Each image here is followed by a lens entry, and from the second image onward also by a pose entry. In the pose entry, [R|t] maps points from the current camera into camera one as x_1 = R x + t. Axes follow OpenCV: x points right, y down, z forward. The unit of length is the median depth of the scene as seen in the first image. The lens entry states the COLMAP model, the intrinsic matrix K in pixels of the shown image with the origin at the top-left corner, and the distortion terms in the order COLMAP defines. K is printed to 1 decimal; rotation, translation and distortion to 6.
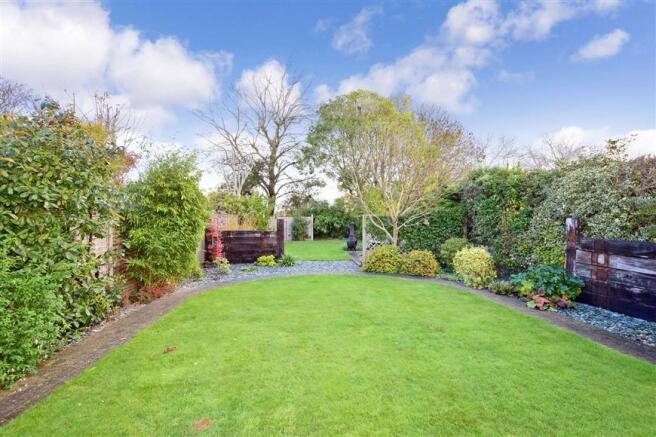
lens RADIAL K [[300.0, 0, 328.0], [0, 300.0, 218.5], [0, 0, 1]] dist [-0.023942, -0.000030]
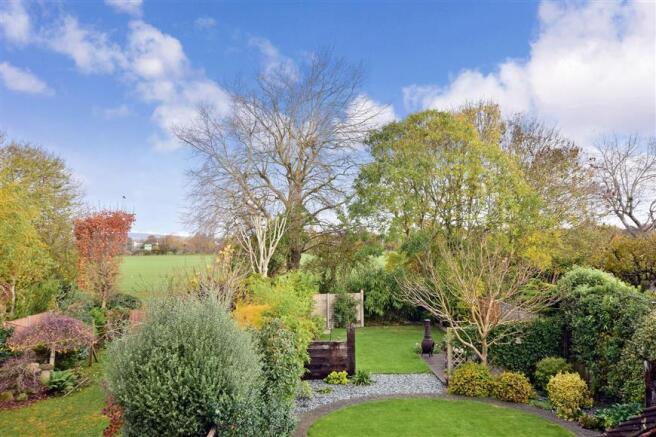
lens RADIAL K [[553.8, 0, 328.0], [0, 553.8, 218.5], [0, 0, 1]] dist [0.002802, 0.083714]
pose [[0.999095, -0.014557, -0.039968, -0.178291], [0.012675, 0.998817, -0.046942, -0.276359], [0.040604, 0.046392, 0.998098, -0.724346]]
